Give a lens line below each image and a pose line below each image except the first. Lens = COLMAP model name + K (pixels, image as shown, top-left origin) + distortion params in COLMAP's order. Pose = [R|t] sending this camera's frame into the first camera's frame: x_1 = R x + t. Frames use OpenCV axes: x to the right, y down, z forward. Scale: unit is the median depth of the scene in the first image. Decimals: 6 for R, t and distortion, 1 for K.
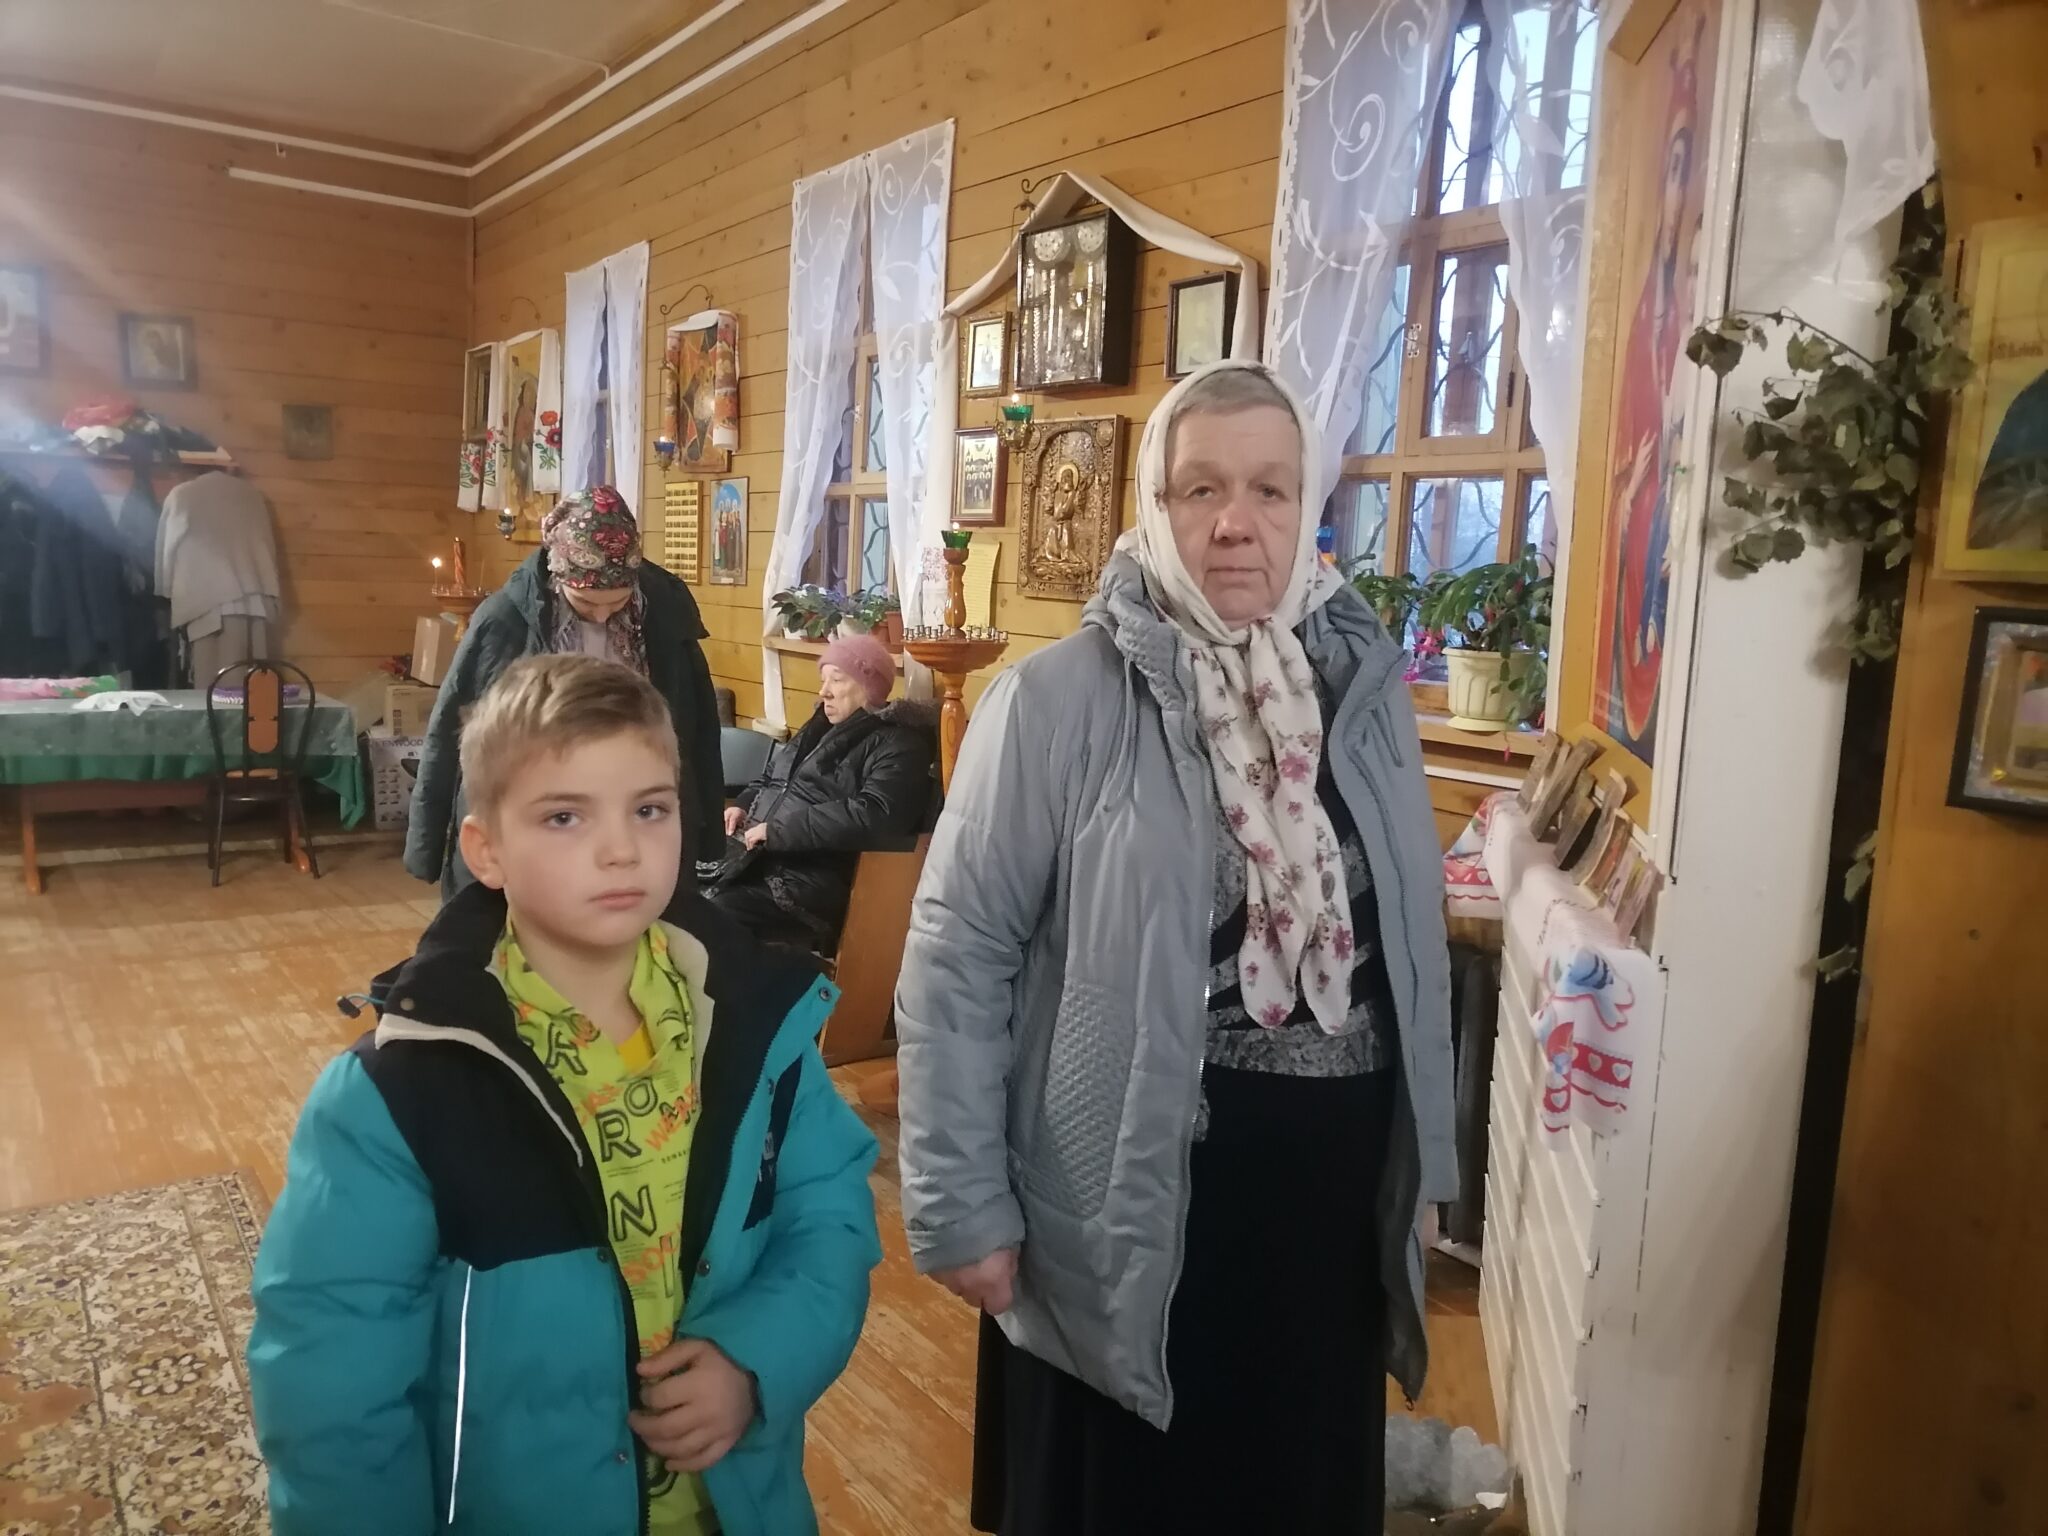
lens RADIAL K [[1491.4, 0, 1024.0], [0, 1491.4, 768.0], [0, 0, 1]] dist [0.051158, -0.070066]
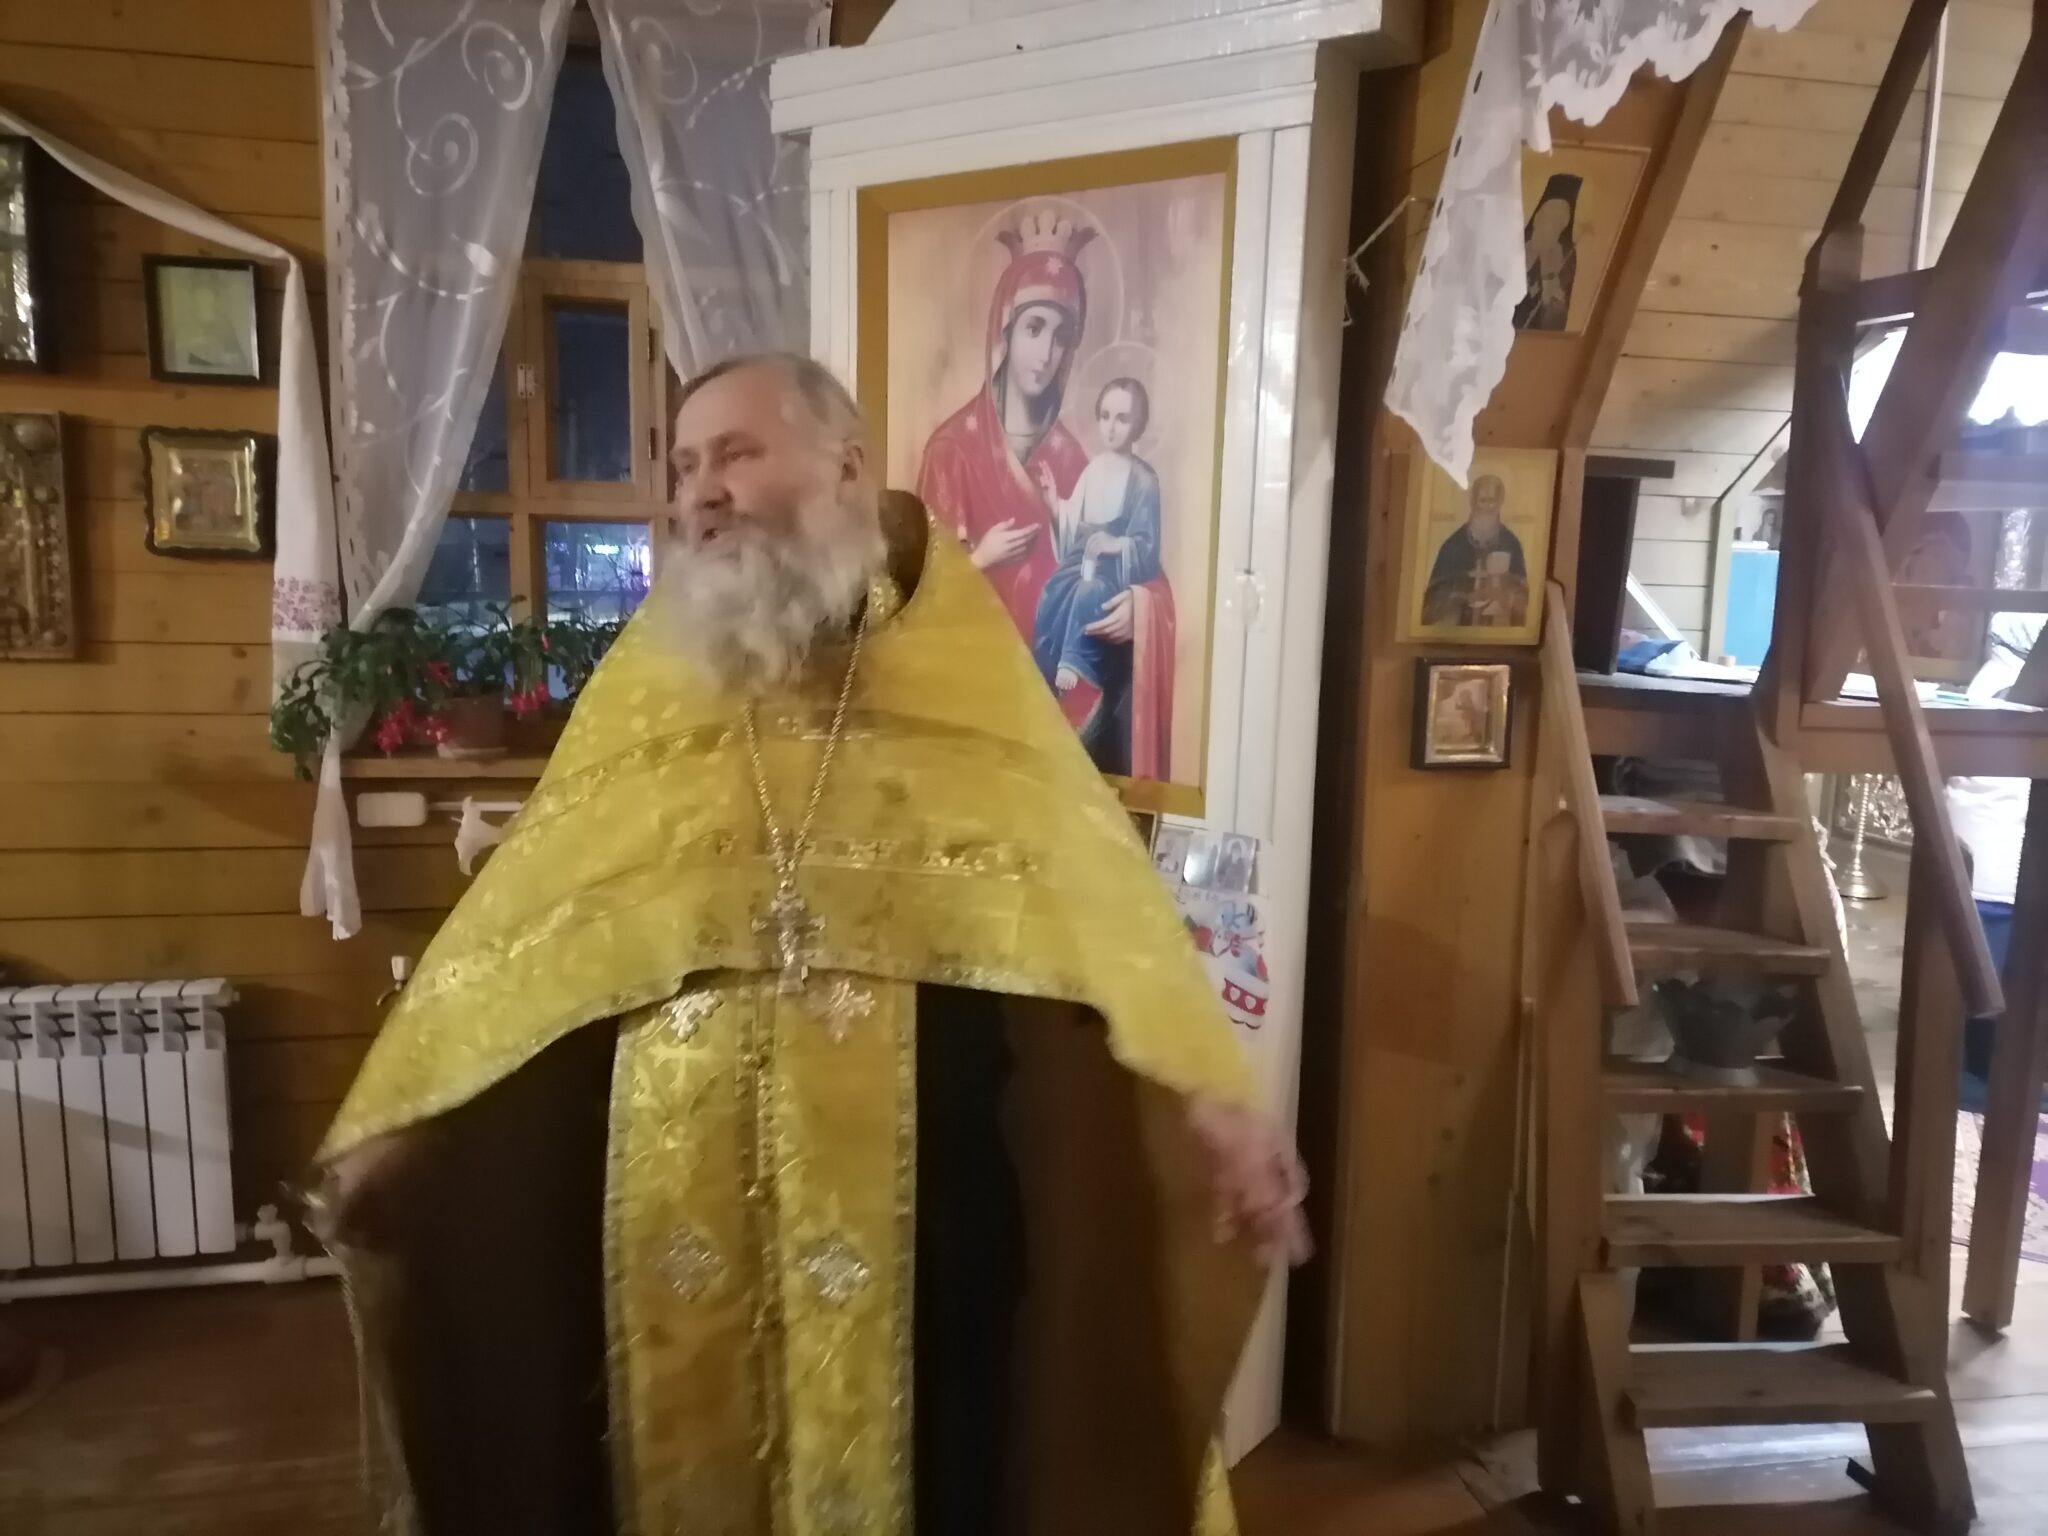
lens RADIAL K [[1491.4, 0, 1024.0], [0, 1491.4, 768.0], [0, 0, 1]] dist [0.051158, -0.070066]
pose [[0.424821, -0.137960, 0.894703, -0.500700], [0.115633, 0.988493, 0.097517, -0.086449], [-0.897862, 0.062030, 0.435886, 0.275666]]
